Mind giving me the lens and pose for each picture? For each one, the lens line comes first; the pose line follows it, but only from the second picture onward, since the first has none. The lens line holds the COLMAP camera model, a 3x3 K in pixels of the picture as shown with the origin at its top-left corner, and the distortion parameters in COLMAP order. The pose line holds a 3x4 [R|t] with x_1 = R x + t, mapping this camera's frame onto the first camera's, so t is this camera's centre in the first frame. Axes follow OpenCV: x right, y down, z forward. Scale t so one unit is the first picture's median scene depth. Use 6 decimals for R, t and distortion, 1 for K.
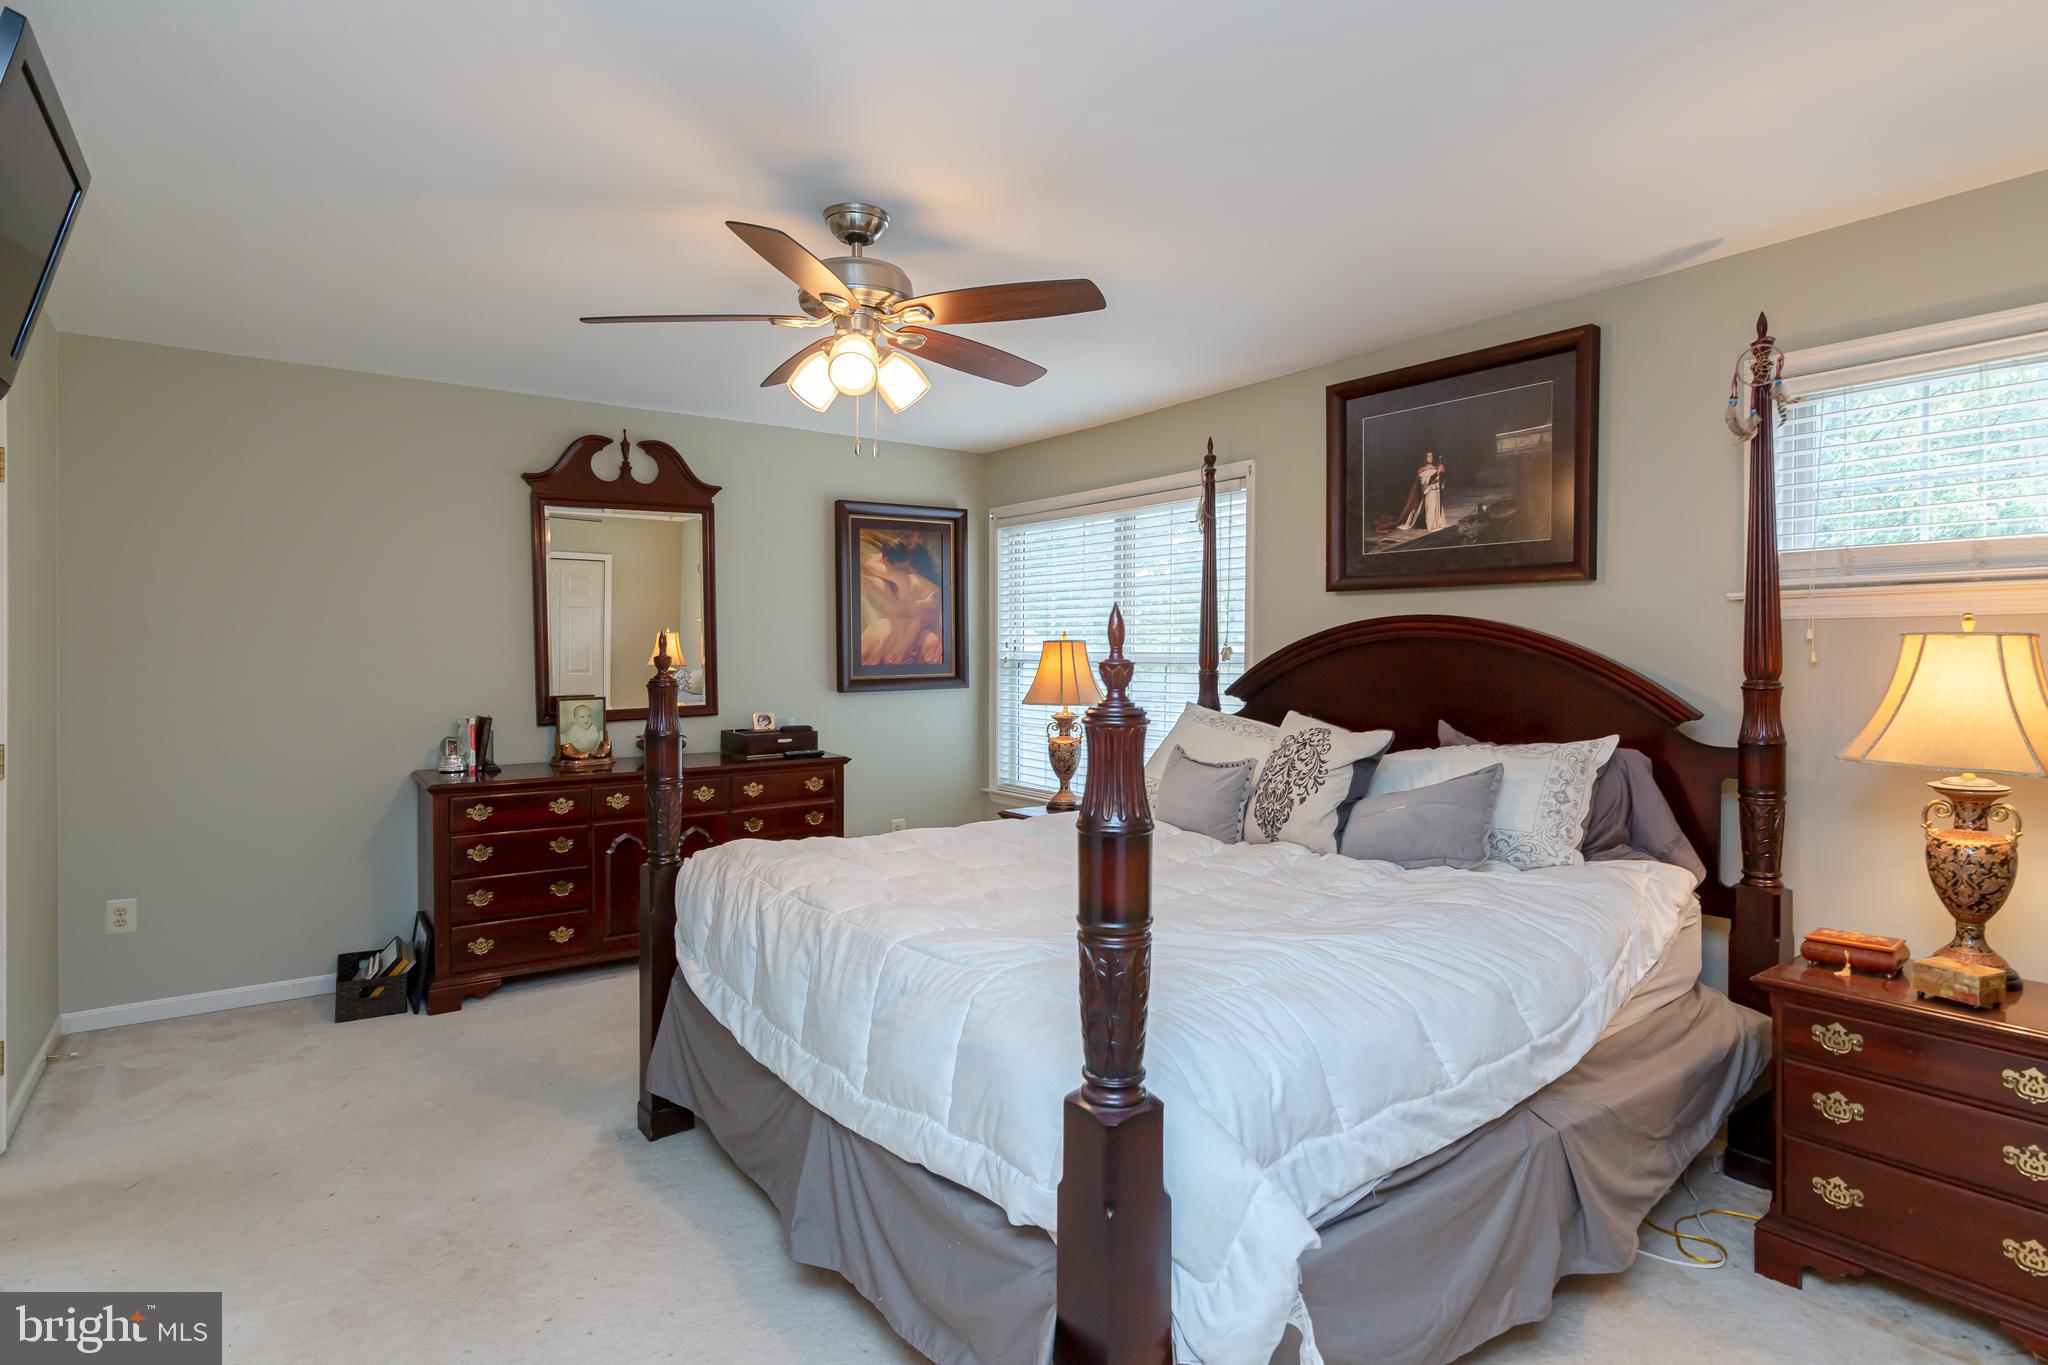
lens RADIAL K [[1098.0, 0, 1024.0], [0, 1098.0, 682.5], [0, 0, 1]] dist [0.000778, 0.000064]
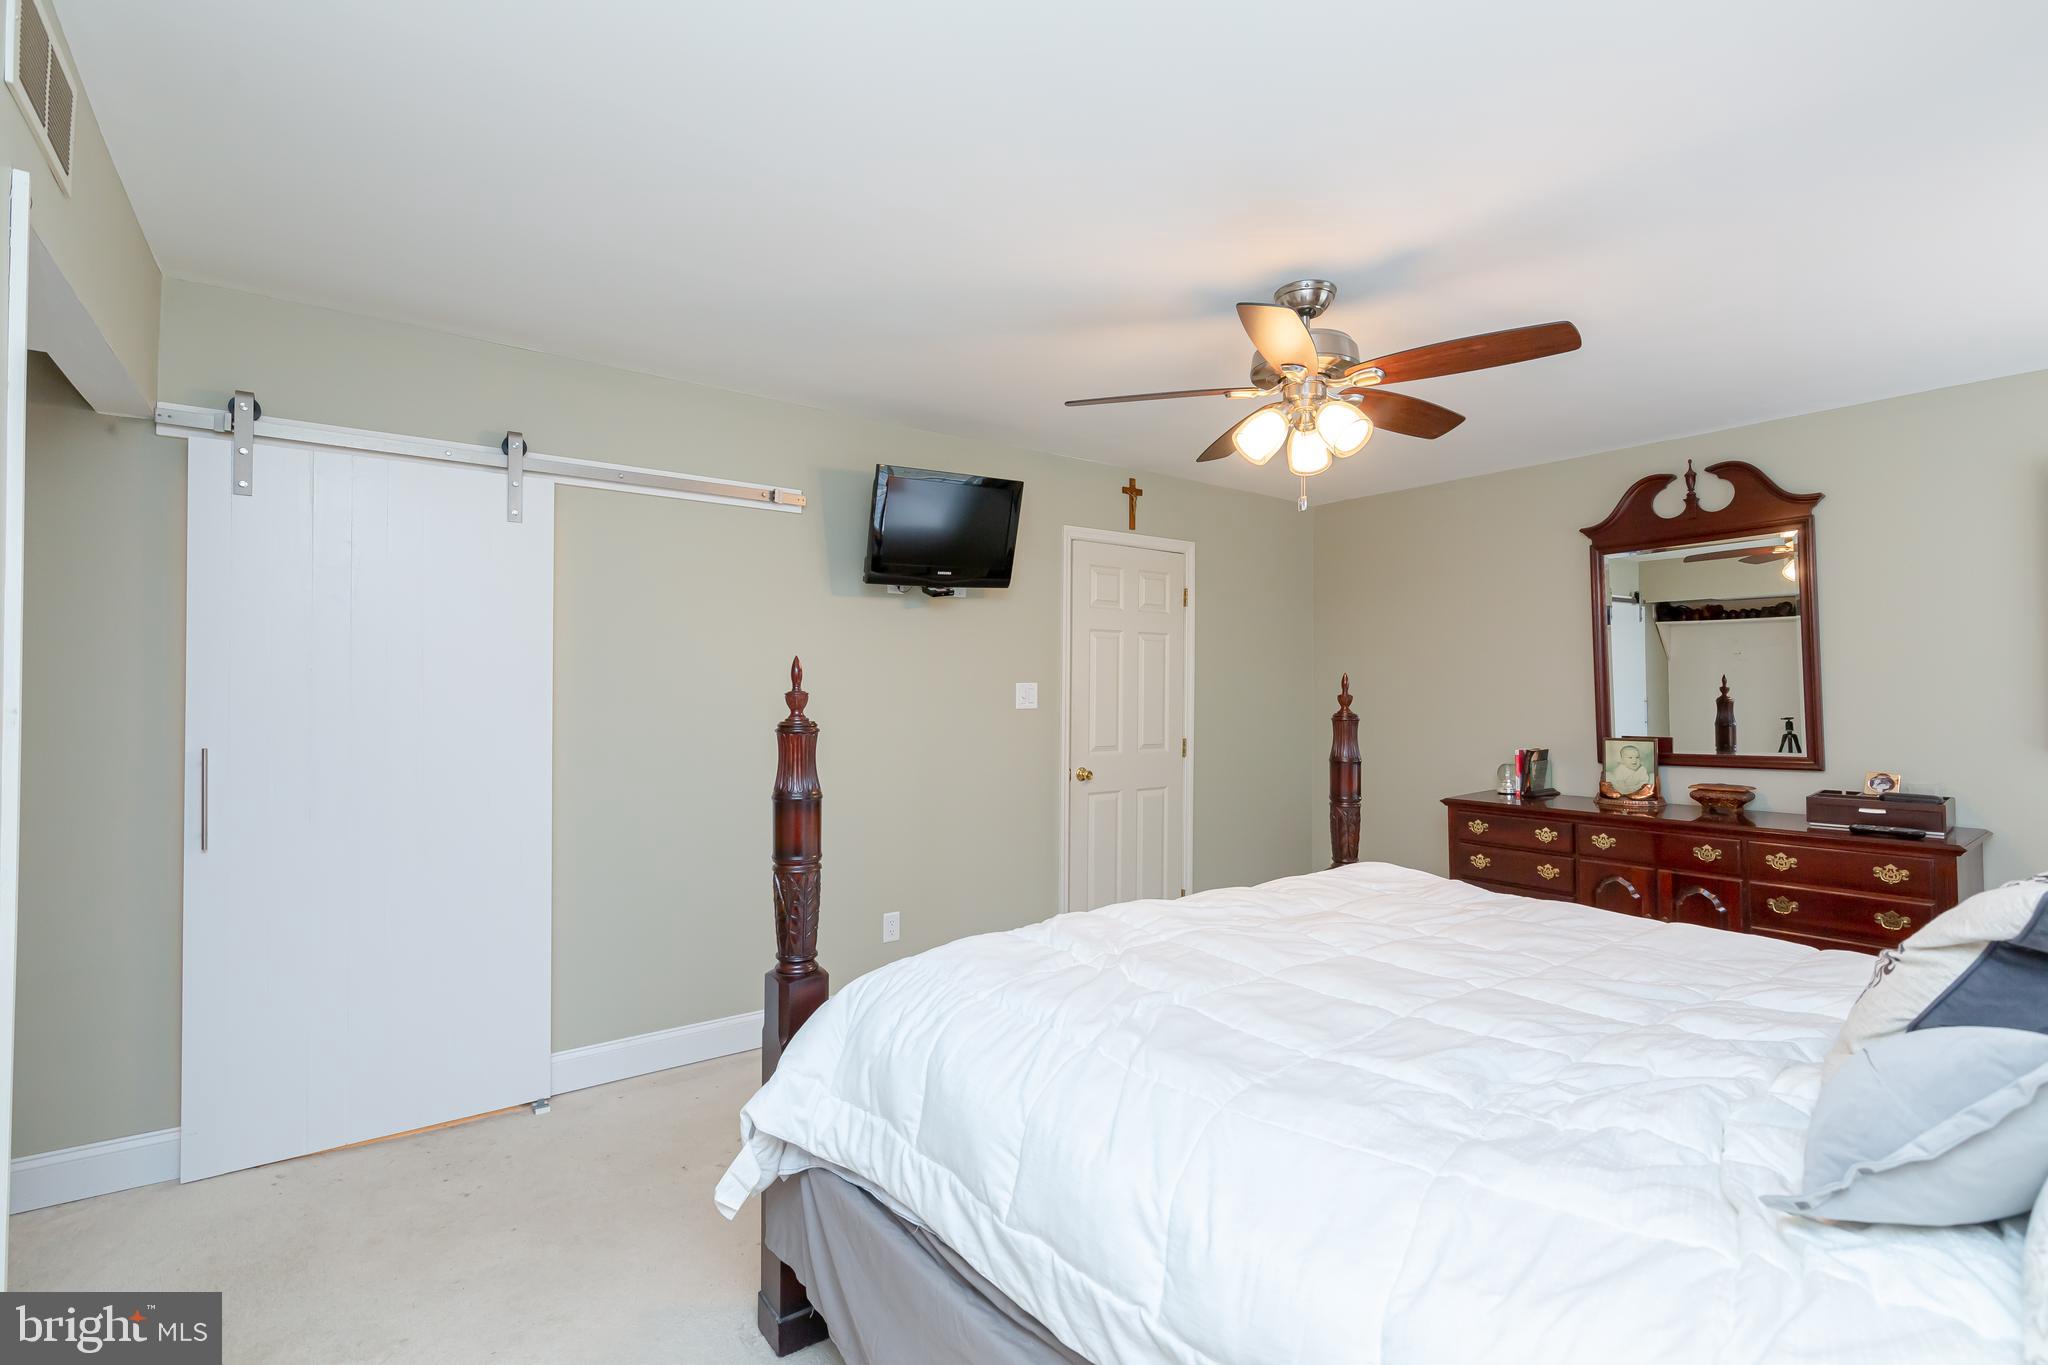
lens RADIAL K [[923.0, 0, 1016.9], [0, 923.0, 672.6], [0, 0, 1]] dist [0.000350, -0.000048]
pose [[0.019605, -0.022215, -0.999561, 0.439302], [-0.033472, 0.999178, -0.022863, -0.008326], [0.999247, 0.033905, 0.018845, 0.423169]]
